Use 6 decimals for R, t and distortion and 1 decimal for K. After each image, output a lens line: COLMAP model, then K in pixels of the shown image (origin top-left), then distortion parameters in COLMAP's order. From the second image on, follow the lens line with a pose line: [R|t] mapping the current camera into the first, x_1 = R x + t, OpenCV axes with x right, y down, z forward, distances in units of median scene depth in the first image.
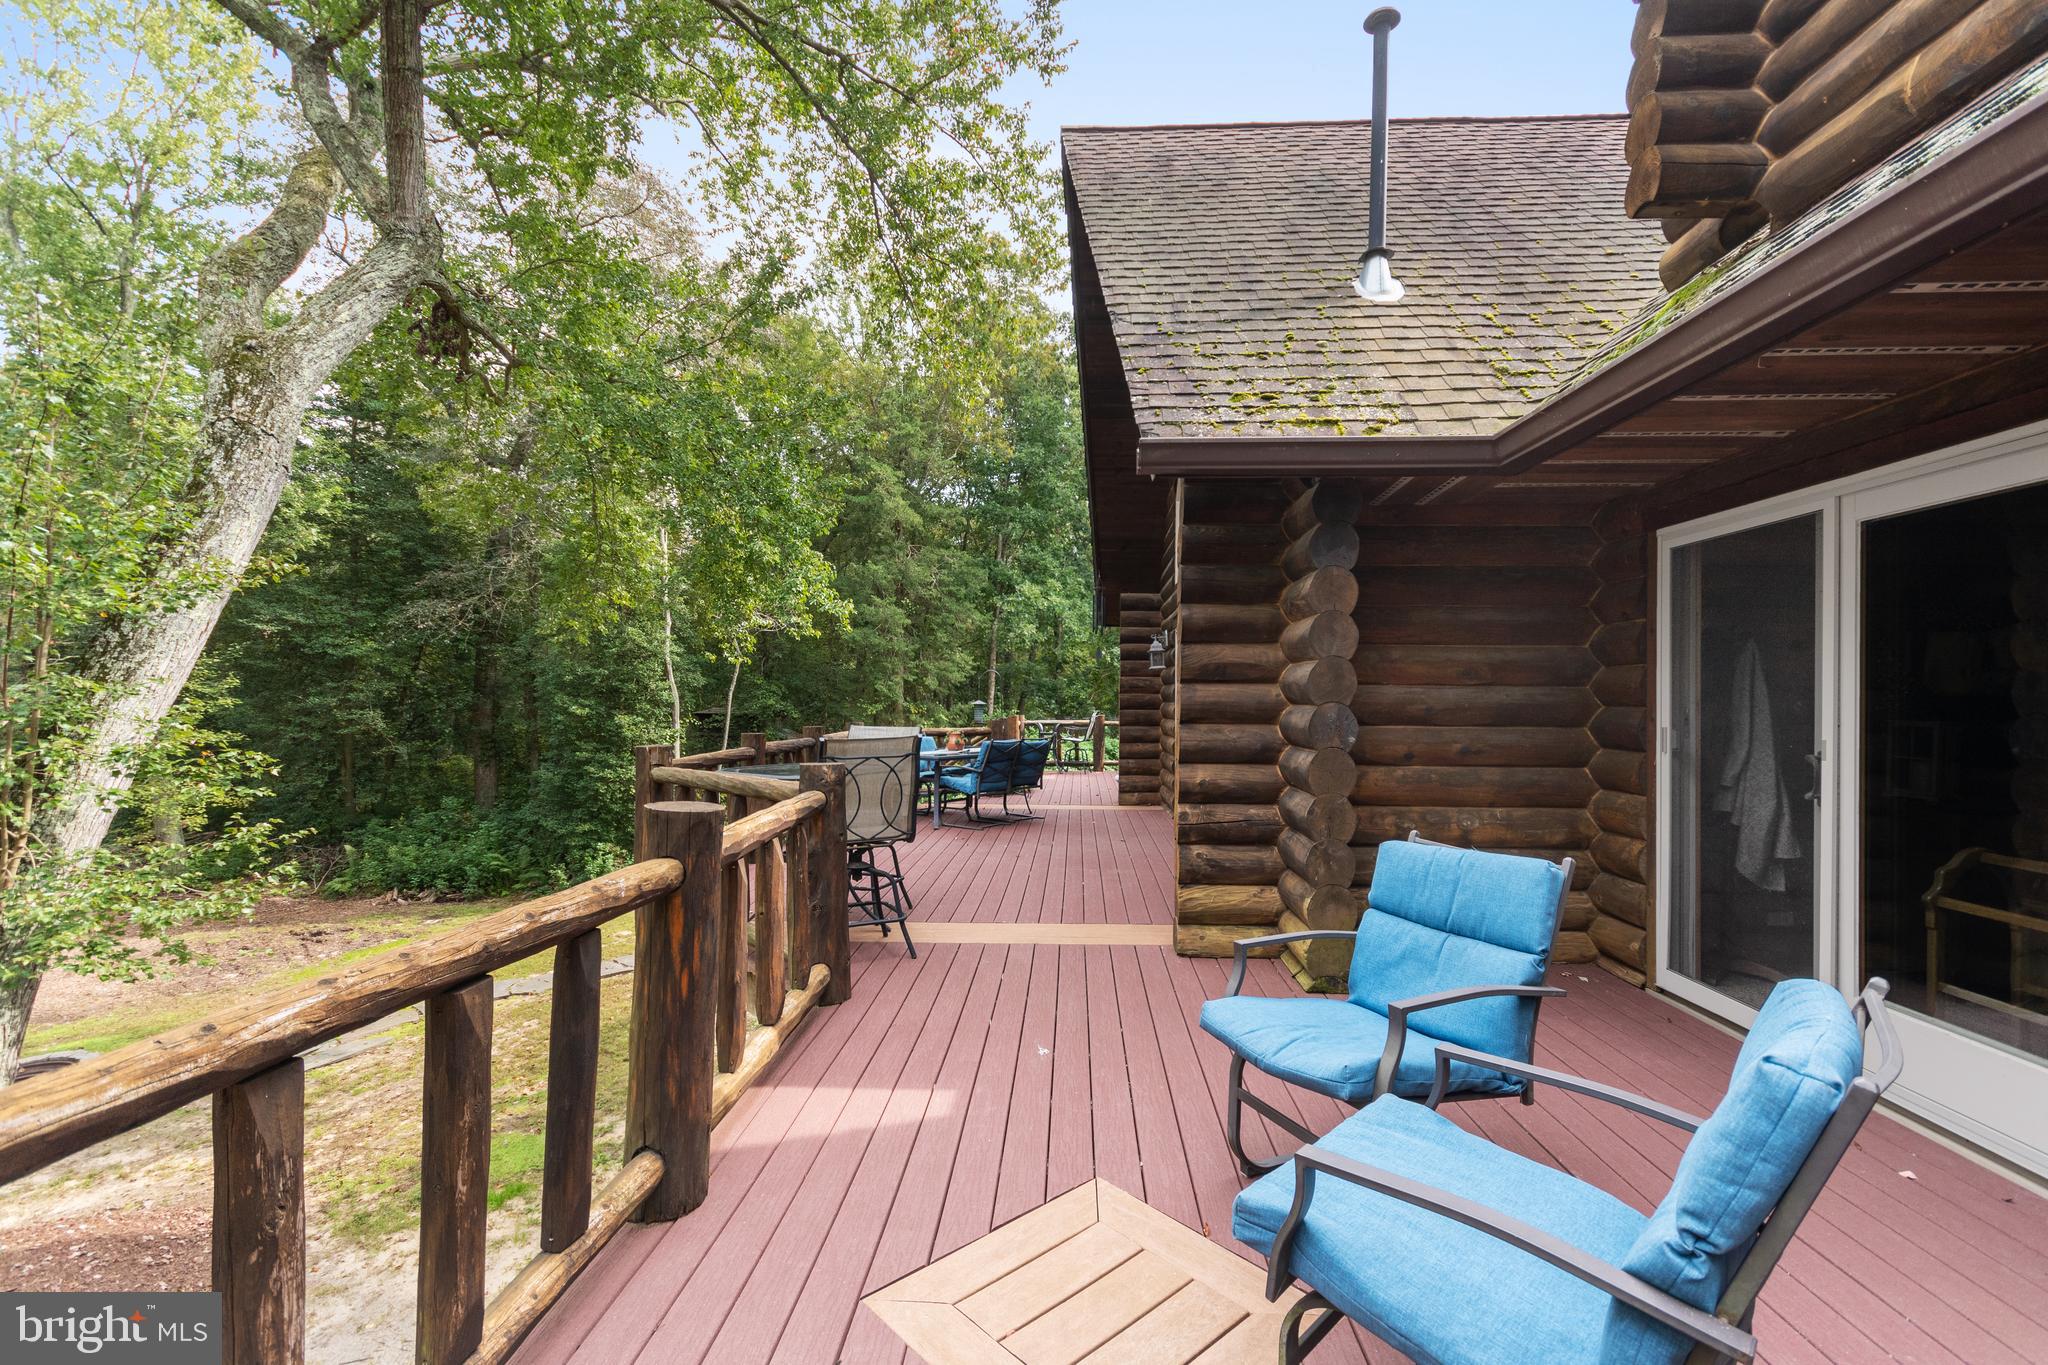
lens RADIAL K [[910.3, 0, 1033.4], [0, 910.3, 697.2], [0, 0, 1]] dist [0.008467, -0.001970]
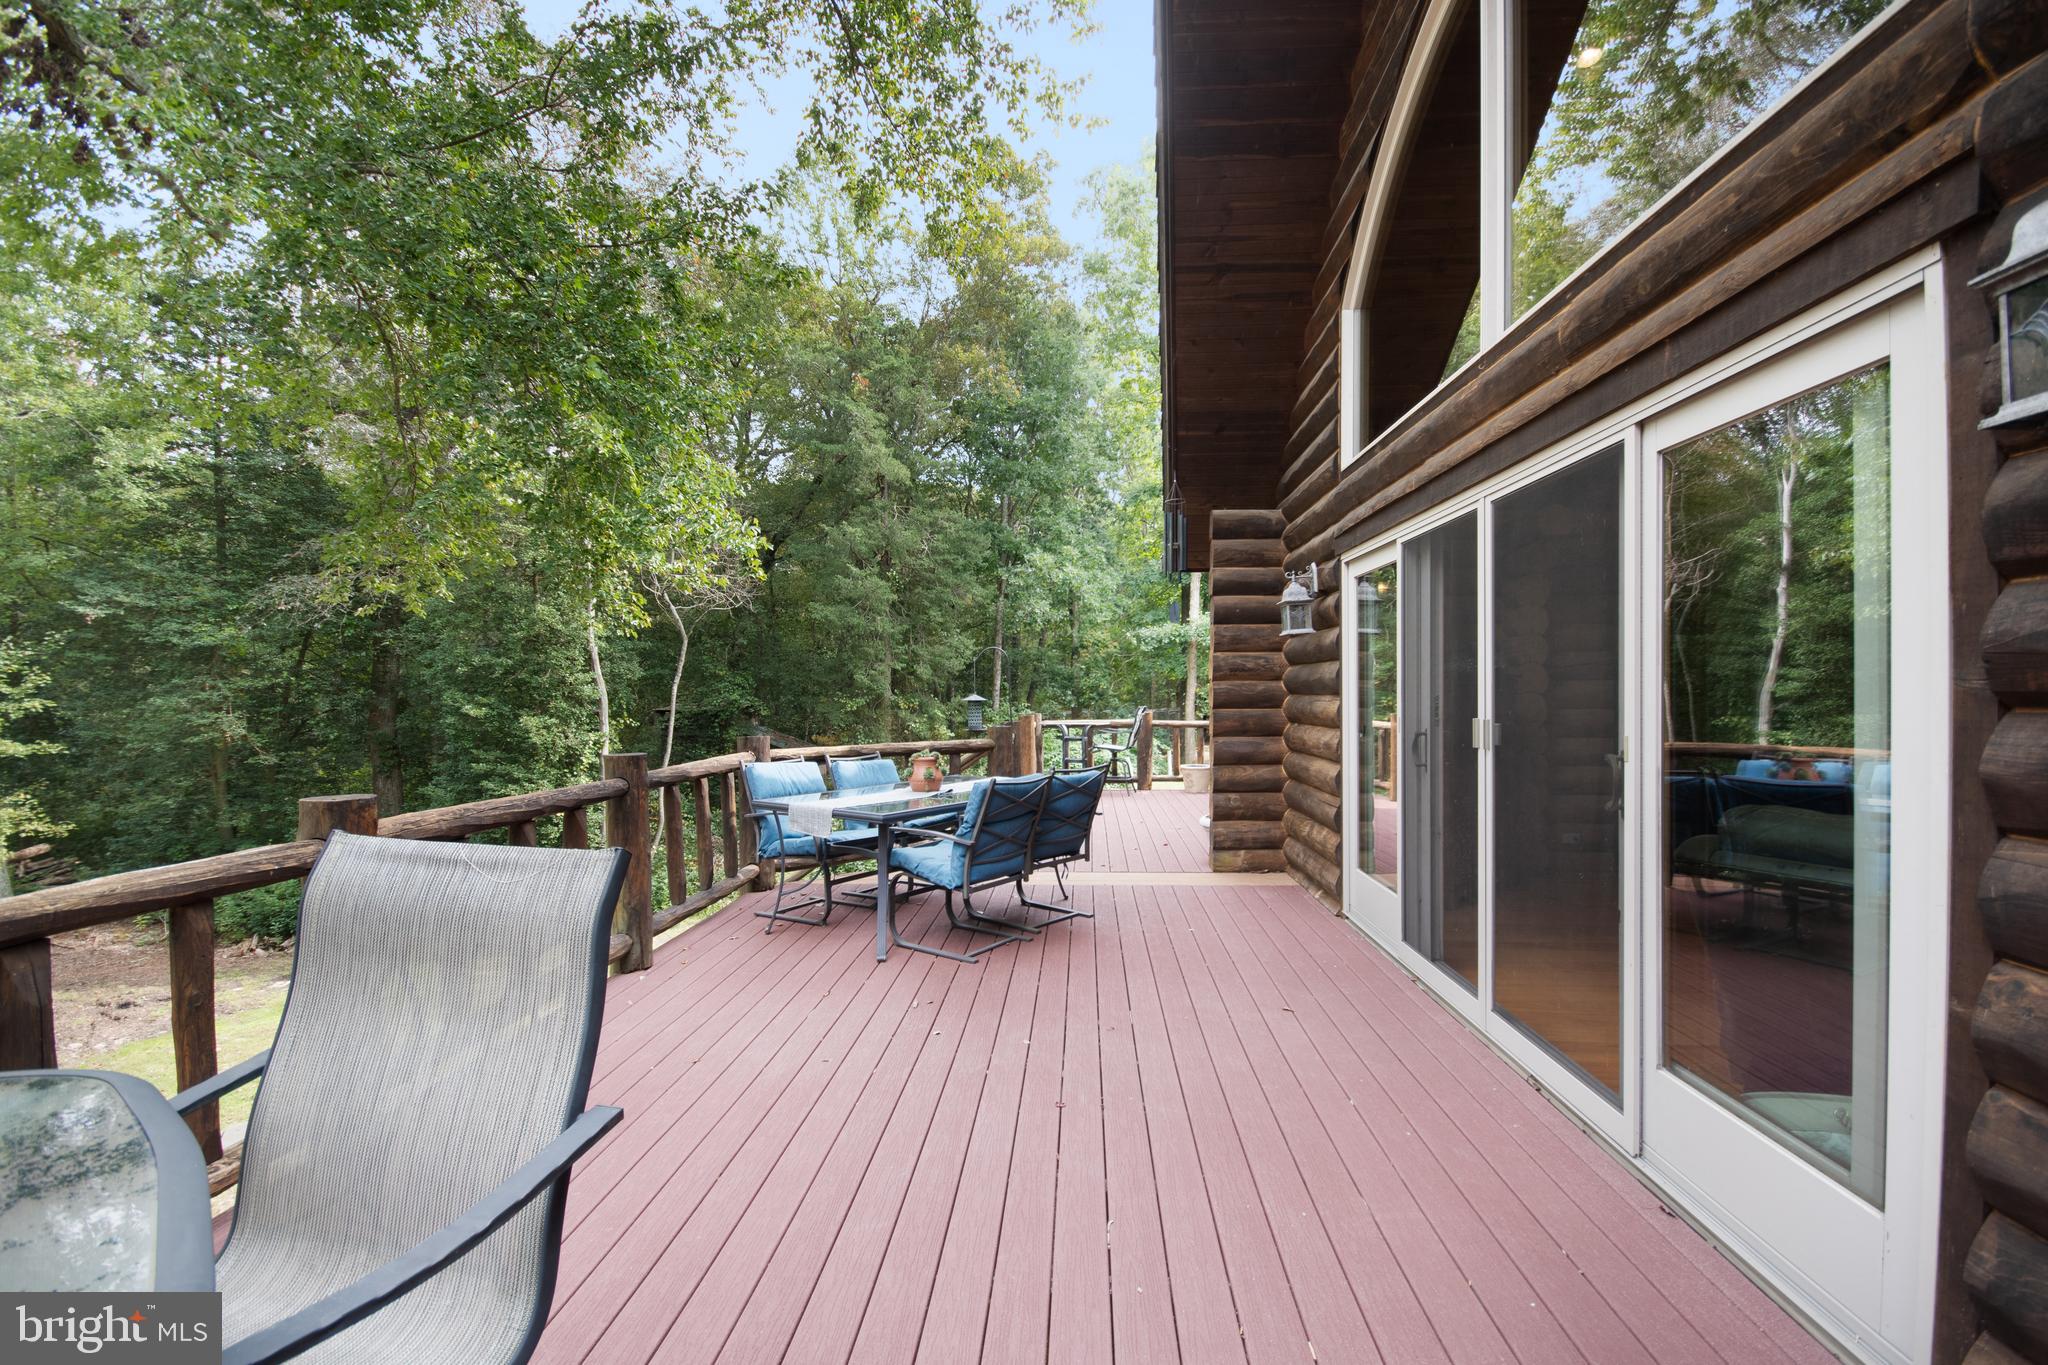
lens RADIAL K [[910.3, 0, 1013.4], [0, 910.3, 690.3], [0, 0, 1]] dist [0.008467, -0.001970]
pose [[0.999519, -0.010366, -0.029222, -0.007763], [0.010453, 0.999941, 0.002816, -0.000539], [0.029191, -0.003121, 0.999569, 0.195941]]
